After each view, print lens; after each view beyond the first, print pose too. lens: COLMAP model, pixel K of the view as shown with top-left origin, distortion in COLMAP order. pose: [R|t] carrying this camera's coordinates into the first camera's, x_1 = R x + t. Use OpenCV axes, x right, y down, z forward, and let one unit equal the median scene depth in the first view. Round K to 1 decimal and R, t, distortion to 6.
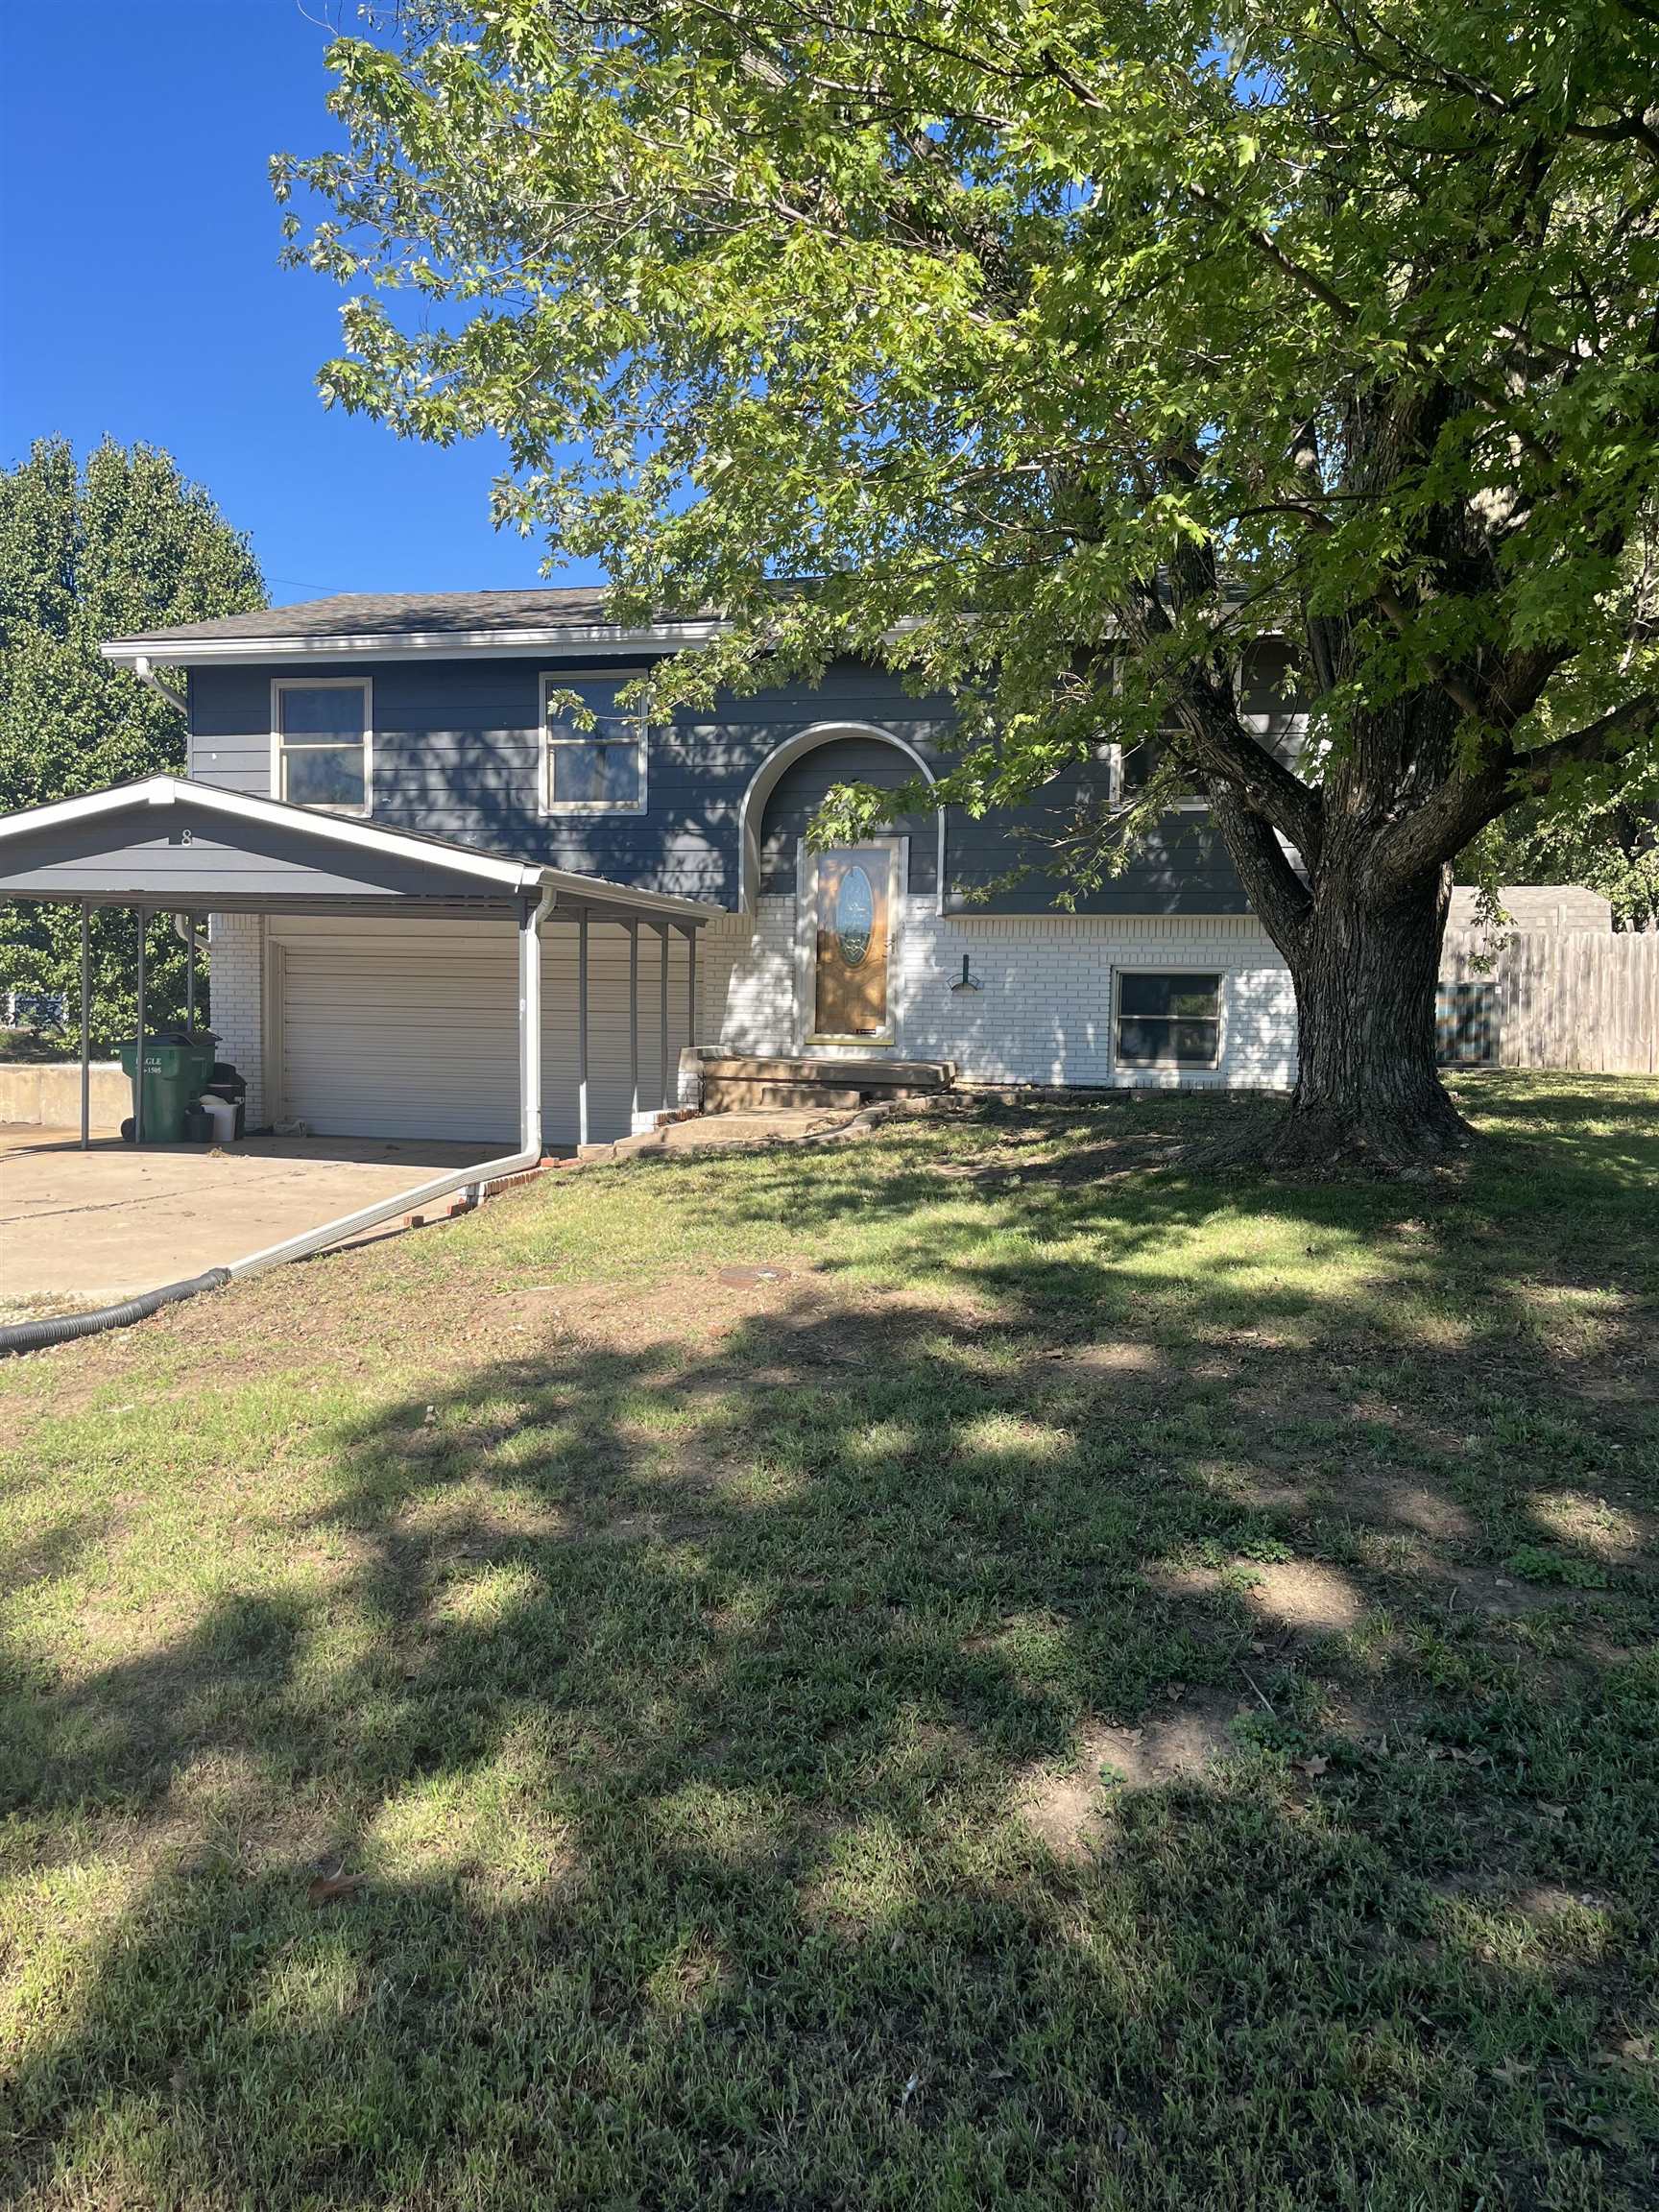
lens RADIAL K [[1672.2, 0, 828.1], [0, 1672.2, 1112.3], [0, 0, 1]] dist [0.073857, -0.085083]
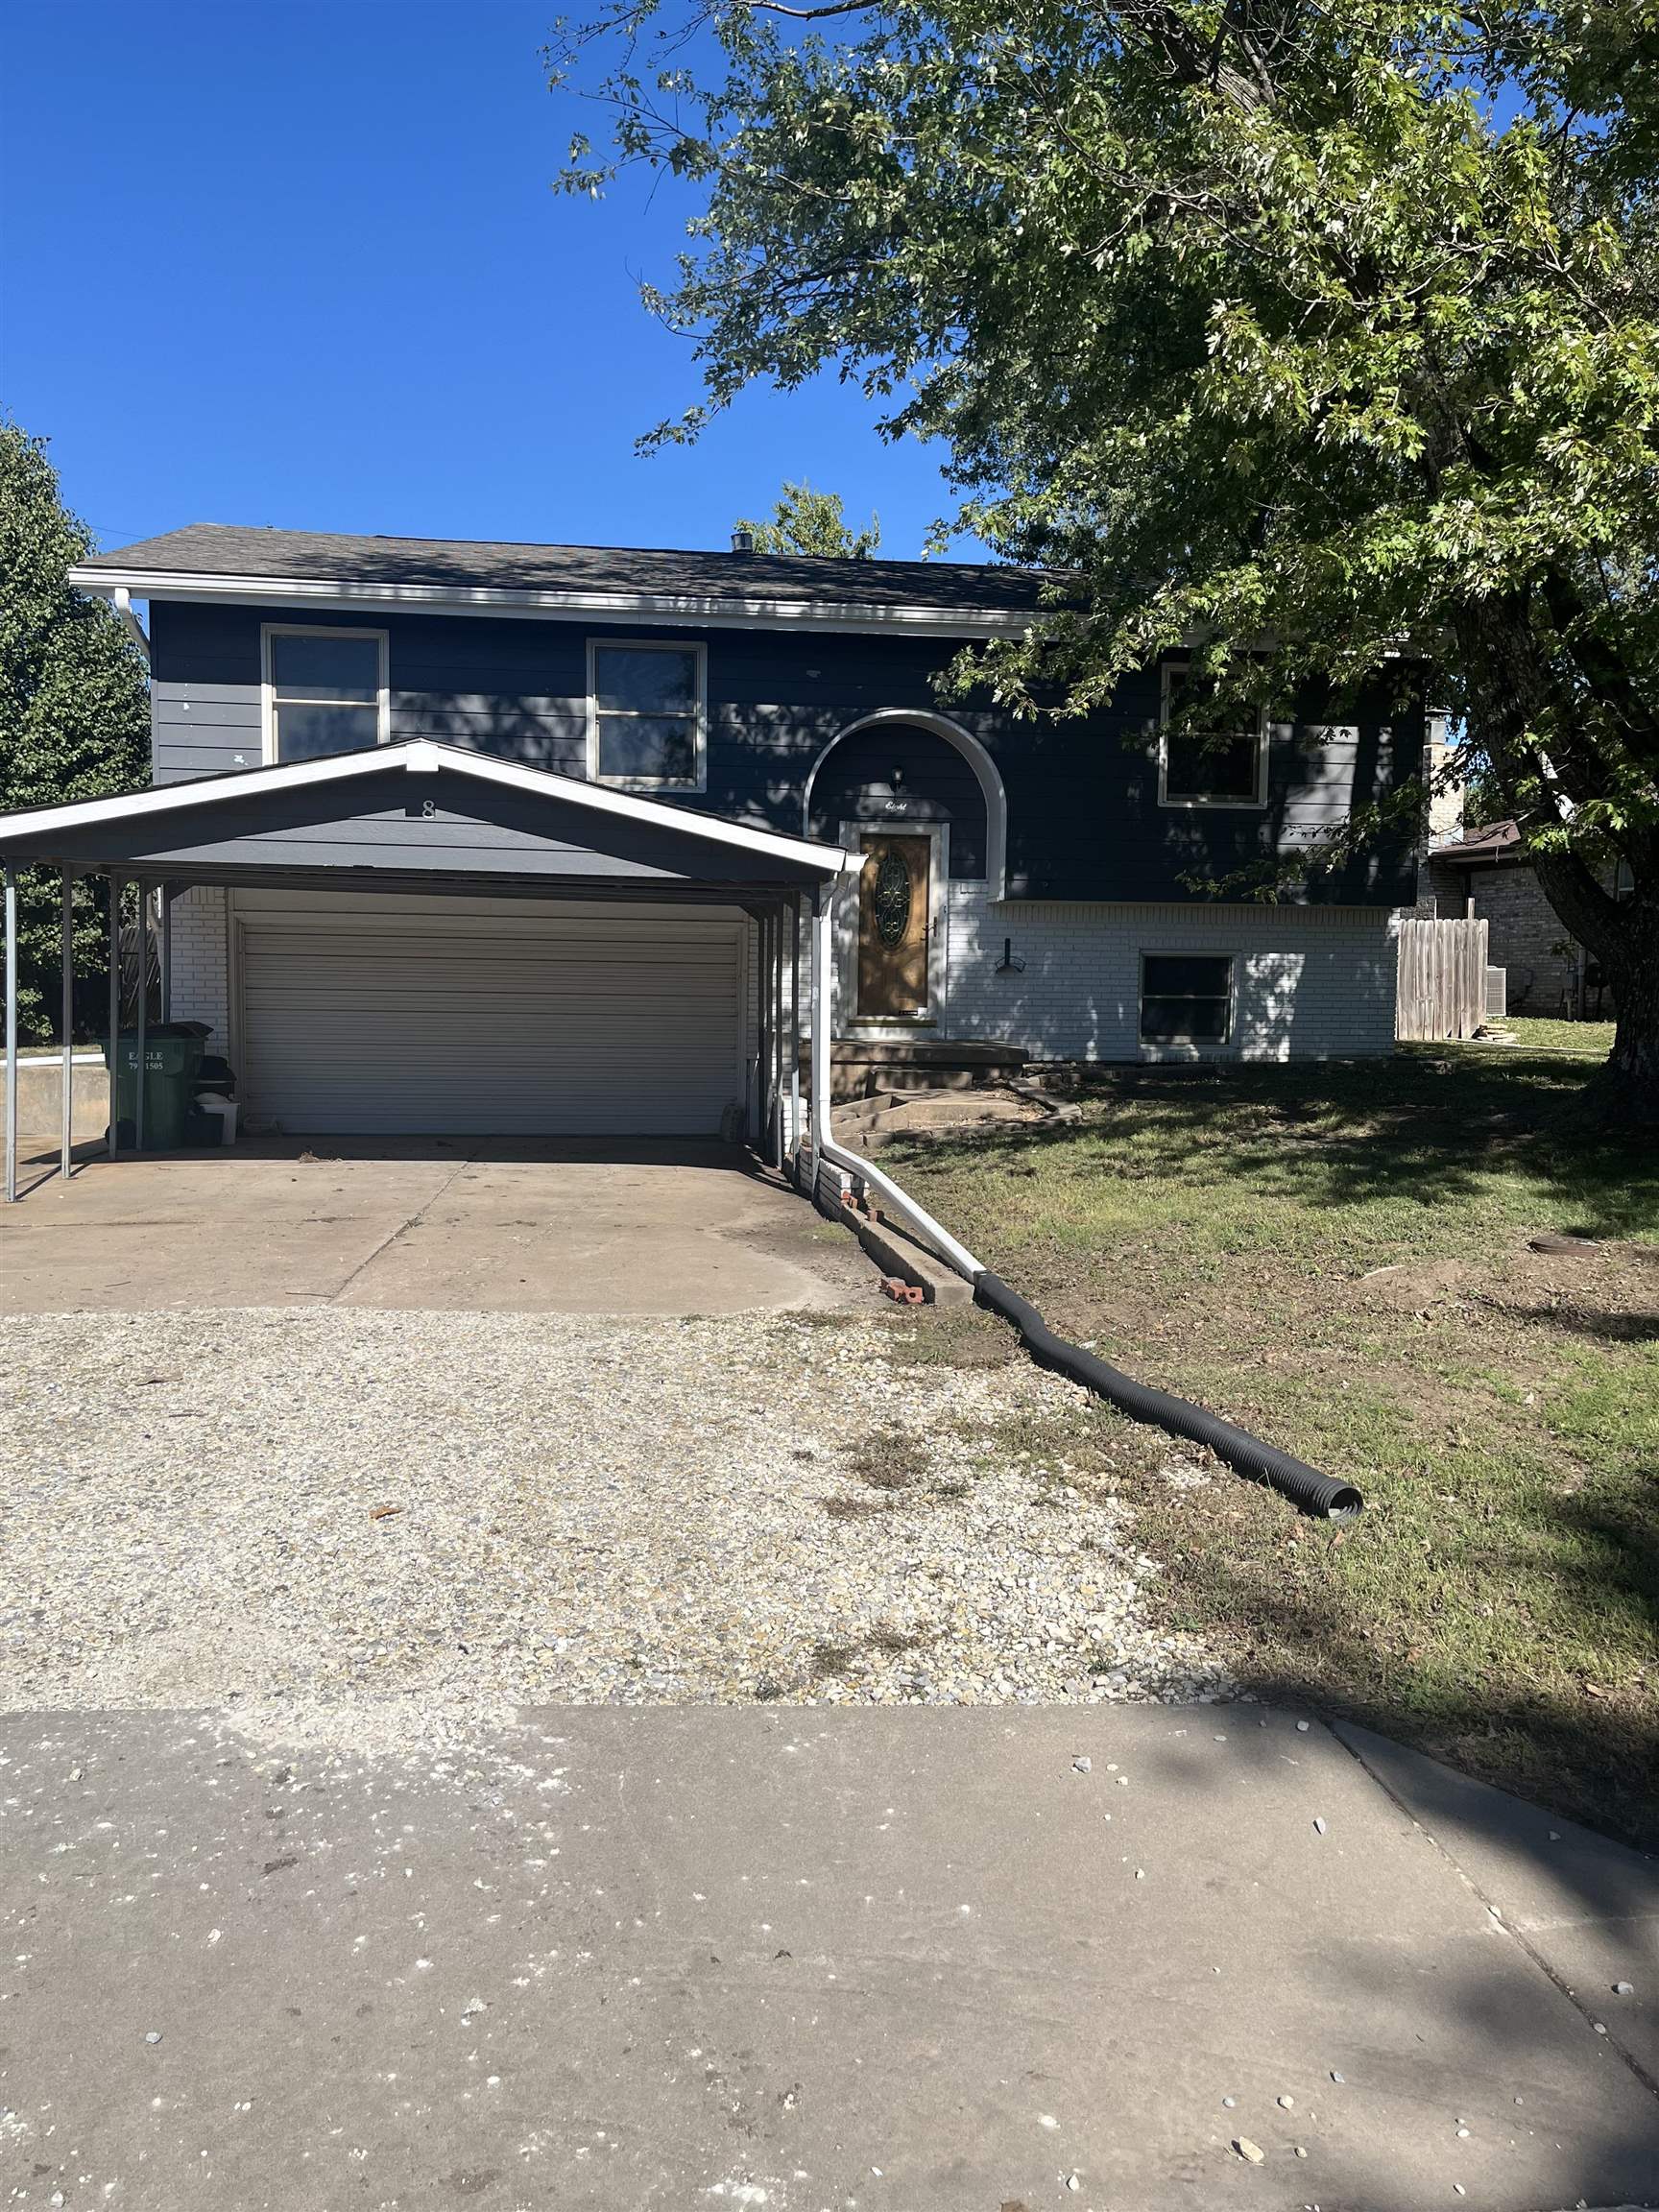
lens RADIAL K [[1672.2, 0, 828.1], [0, 1672.2, 1112.3], [0, 0, 1]] dist [0.073857, -0.085083]
pose [[0.933609, -0.031870, 0.356874, -0.399336], [0.026114, 0.999440, 0.020937, -0.010649], [-0.357341, -0.010227, 0.933918, 0.063499]]
